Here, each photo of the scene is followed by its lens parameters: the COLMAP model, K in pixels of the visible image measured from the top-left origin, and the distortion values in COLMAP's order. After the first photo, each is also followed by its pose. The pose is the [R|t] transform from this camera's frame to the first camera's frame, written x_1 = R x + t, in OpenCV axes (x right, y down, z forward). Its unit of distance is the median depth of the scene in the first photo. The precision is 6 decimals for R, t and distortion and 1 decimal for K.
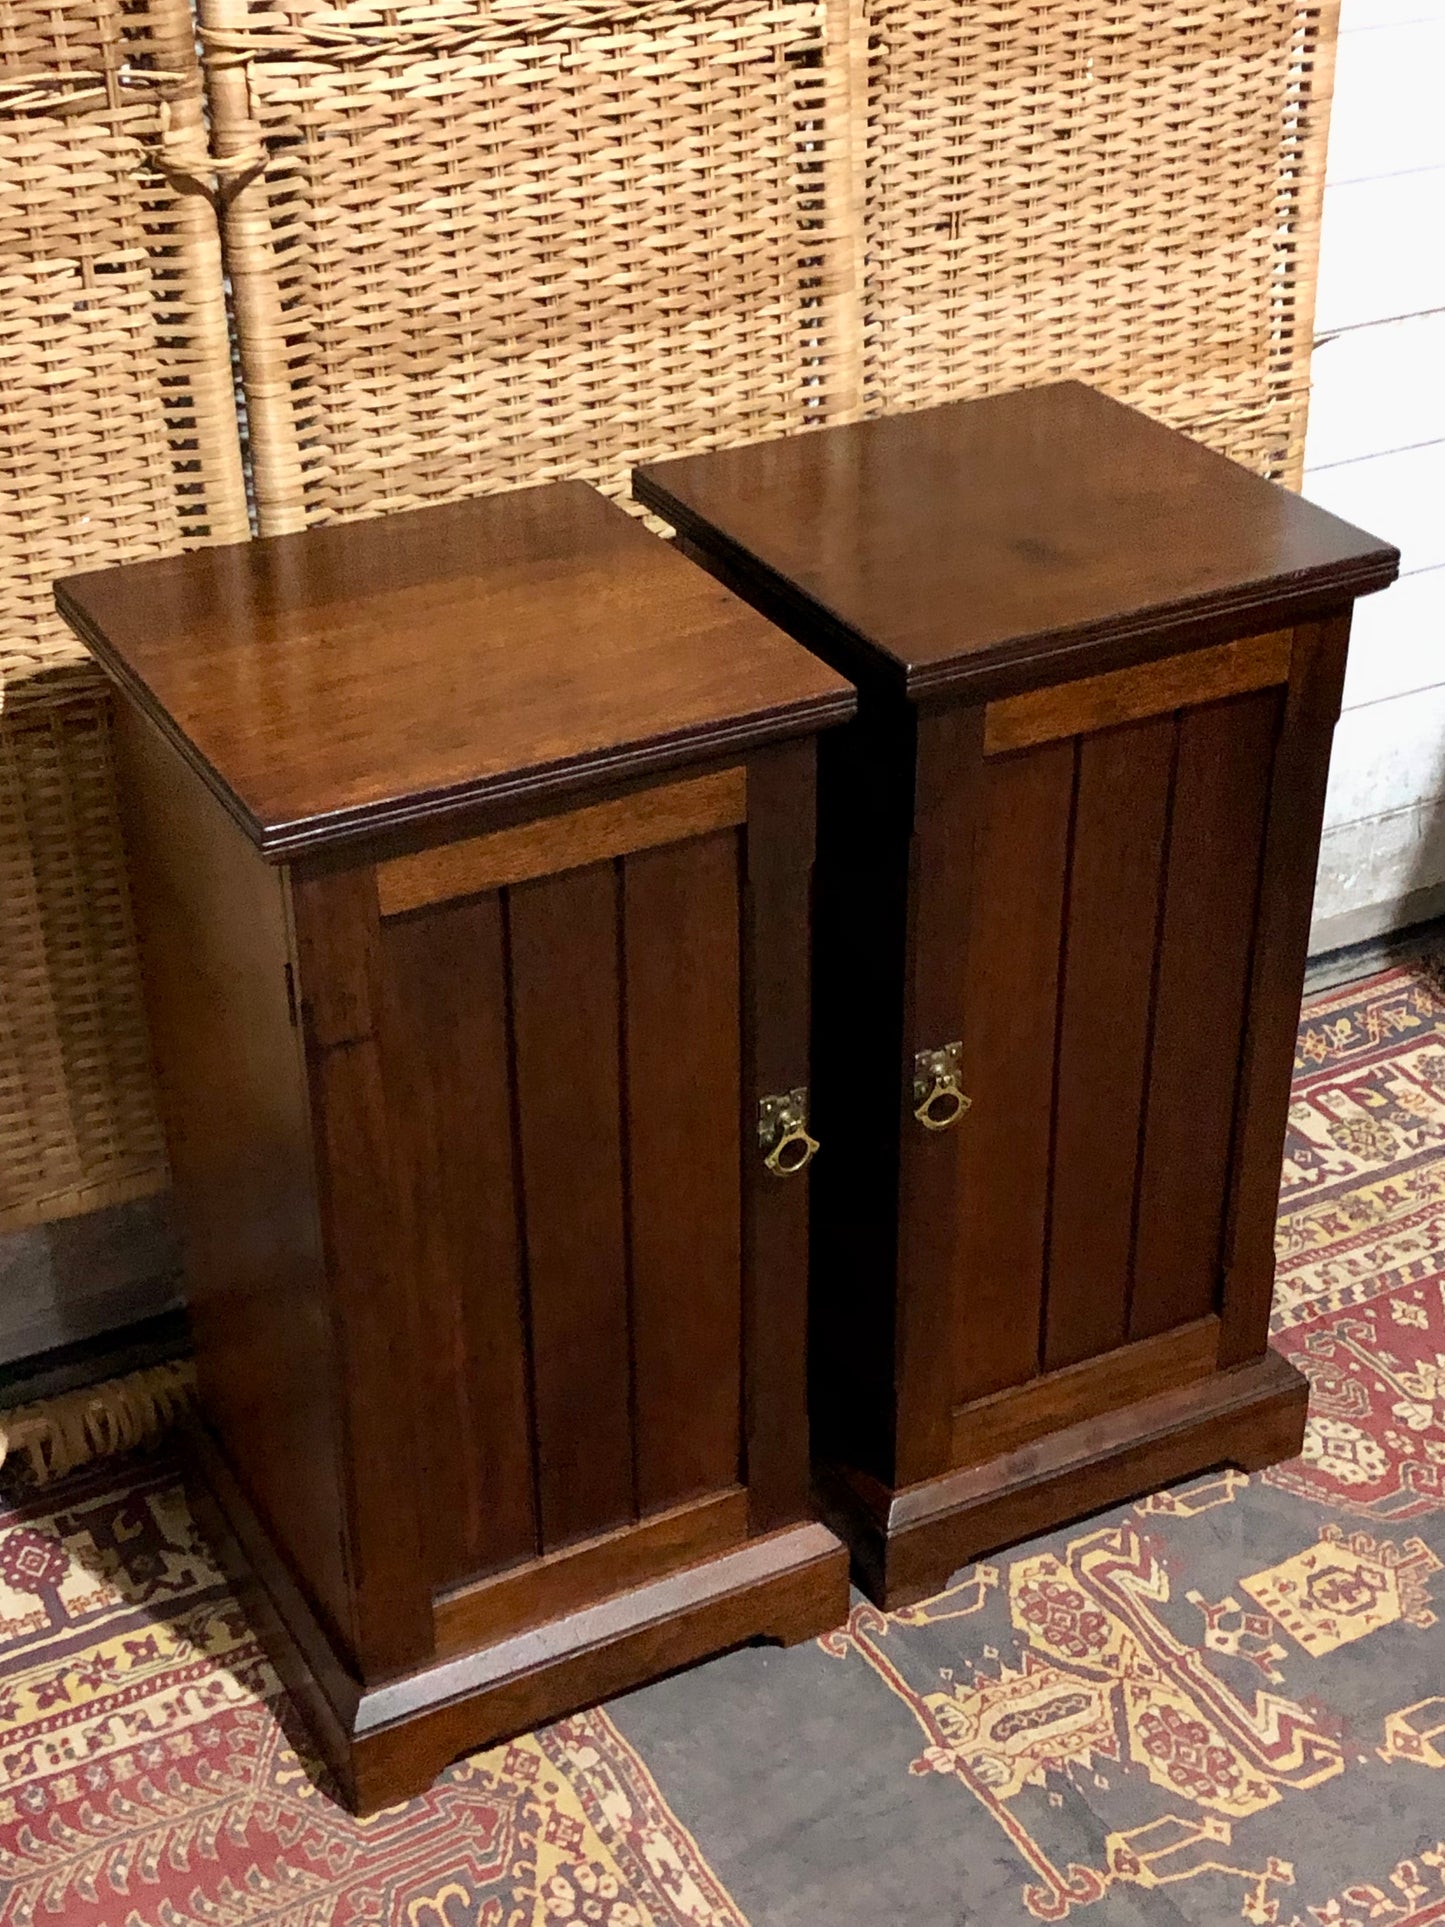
lens RADIAL K [[2910.4, 0, 762.7], [0, 2910.4, 887.1], [0, 0, 1]] dist [0.031915, 0.000000]
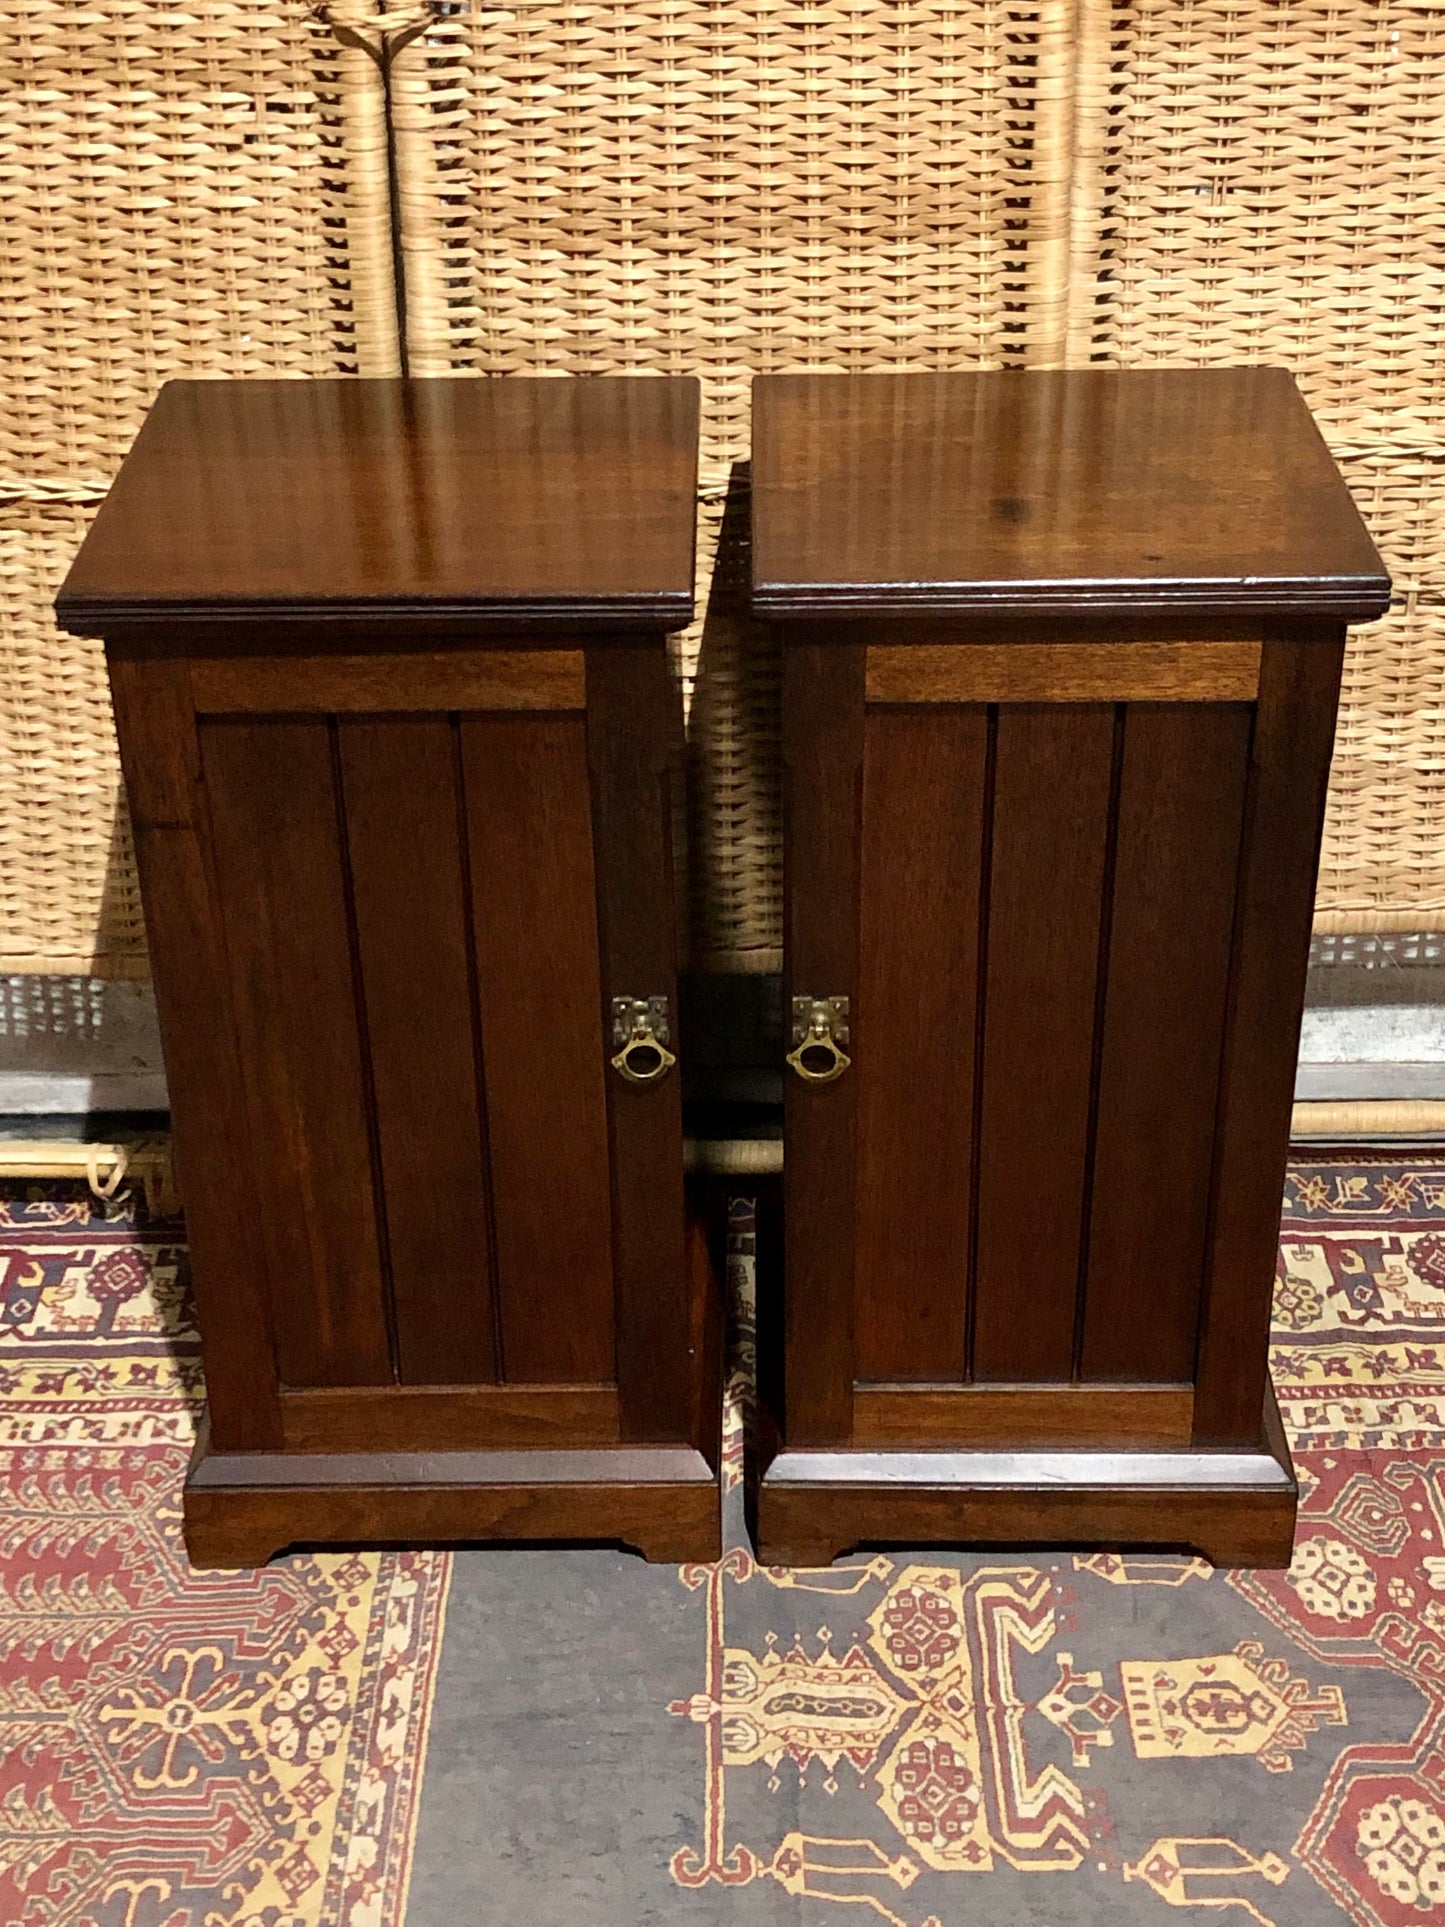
lens RADIAL K [[2910.4, 0, 750.8], [0, 2910.4, 907.3], [0, 0, 1]] dist [0.031915, 0.000000]
pose [[0.876467, 0.227957, -0.424077, 0.420695], [-0.227354, 0.972380, 0.052802, -0.018835], [0.424401, 0.050136, 0.904085, 0.102743]]
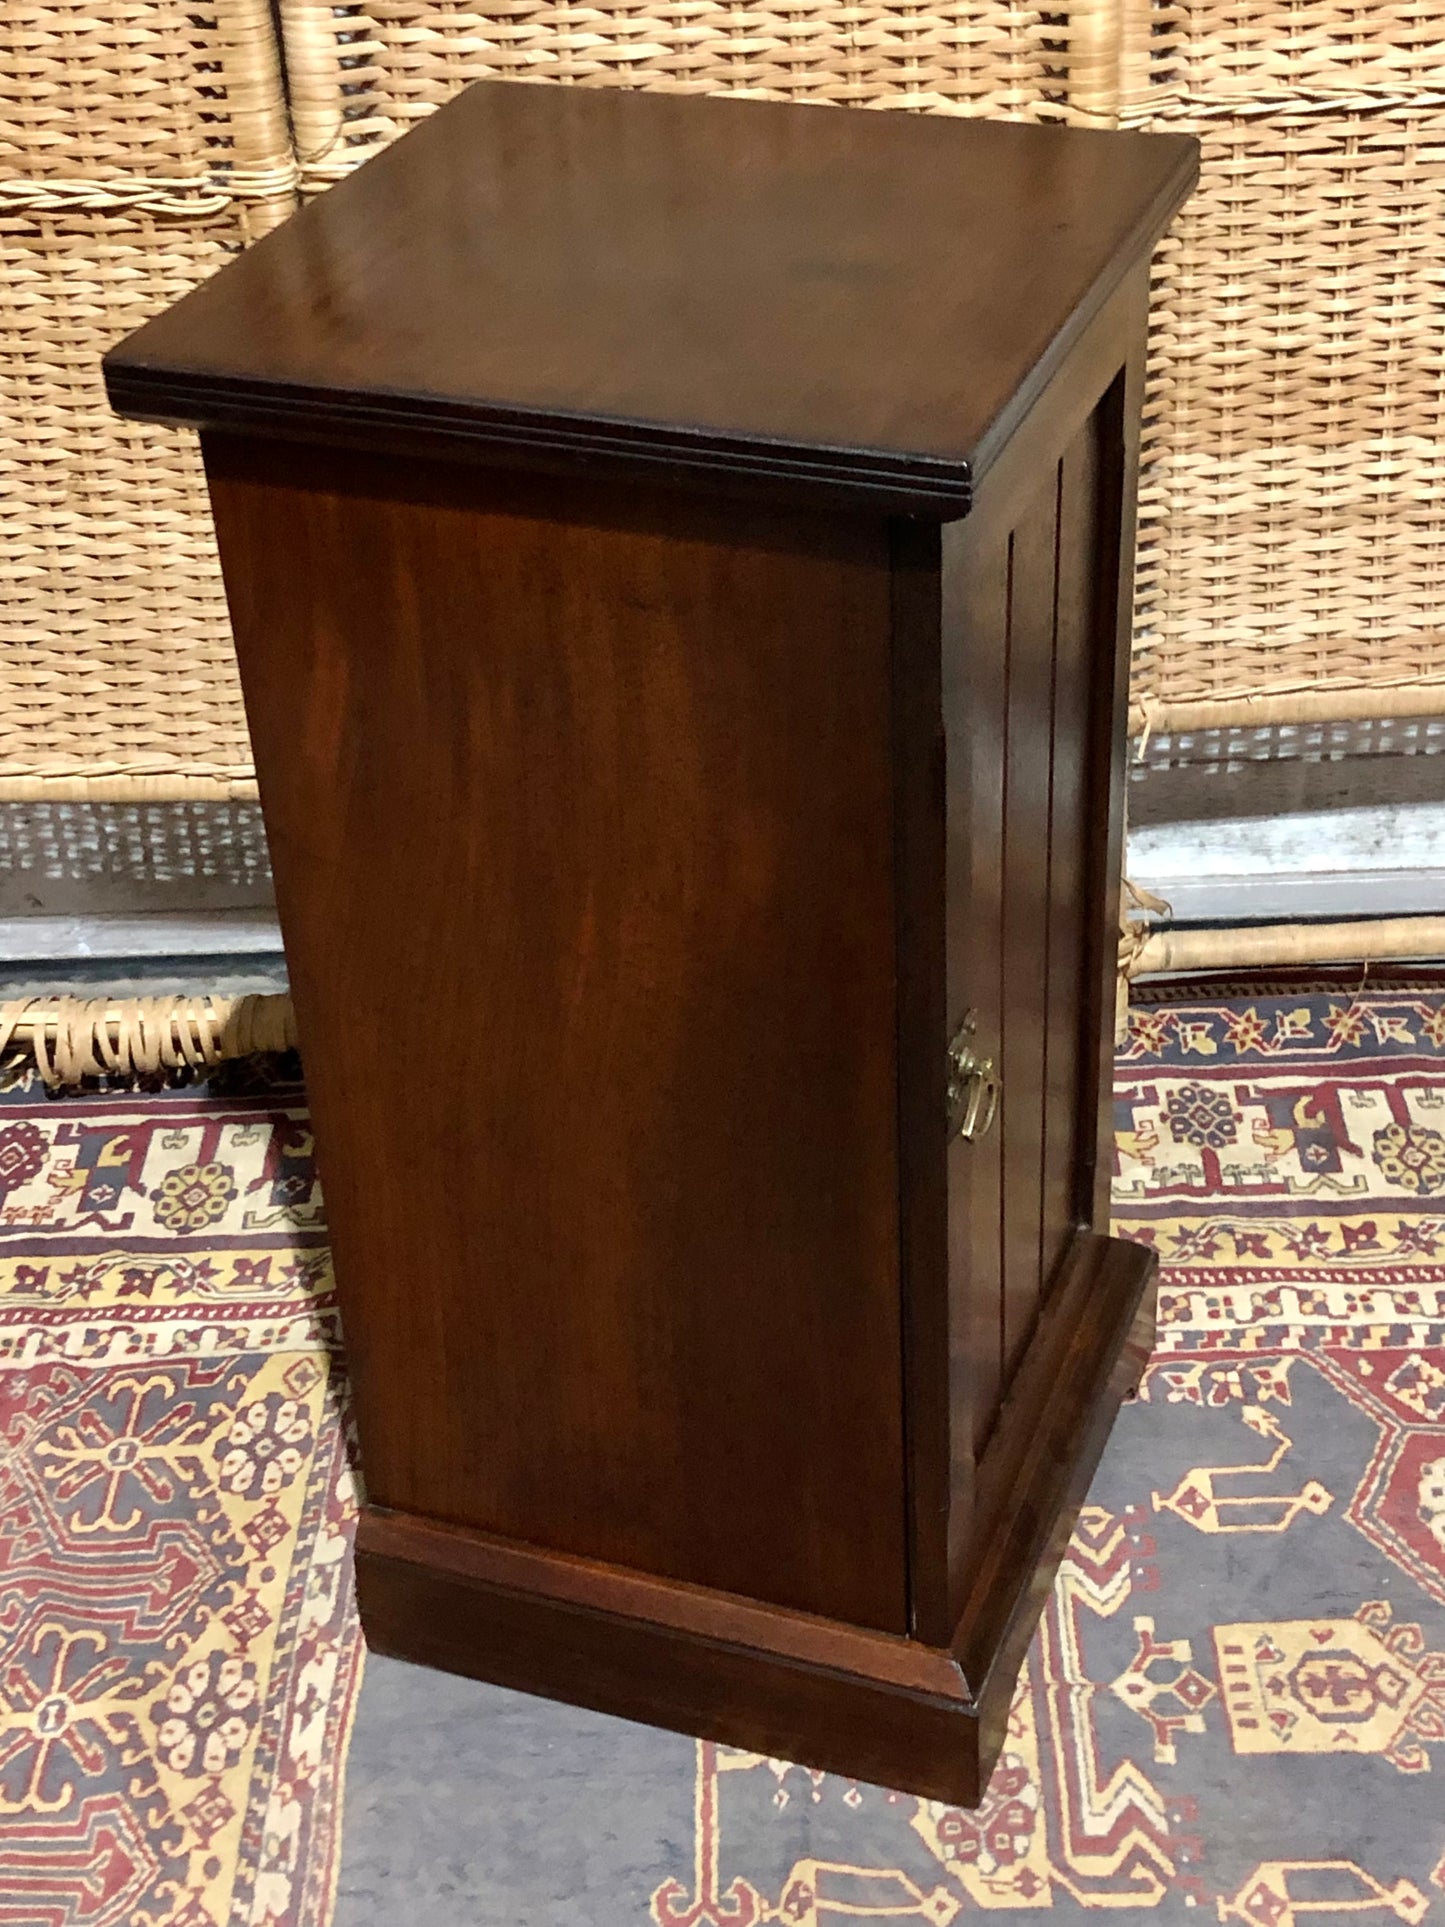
lens RADIAL K [[2910.4, 0, 754.3], [0, 2910.4, 934.9], [0, 0, 1]] dist [0.031915, 0.000000]
pose [[0.869489, 0.241075, -0.431128, 0.358751], [-0.199795, 0.969873, 0.139384, -0.015110], [0.451741, -0.035056, 0.891460, 0.302272]]
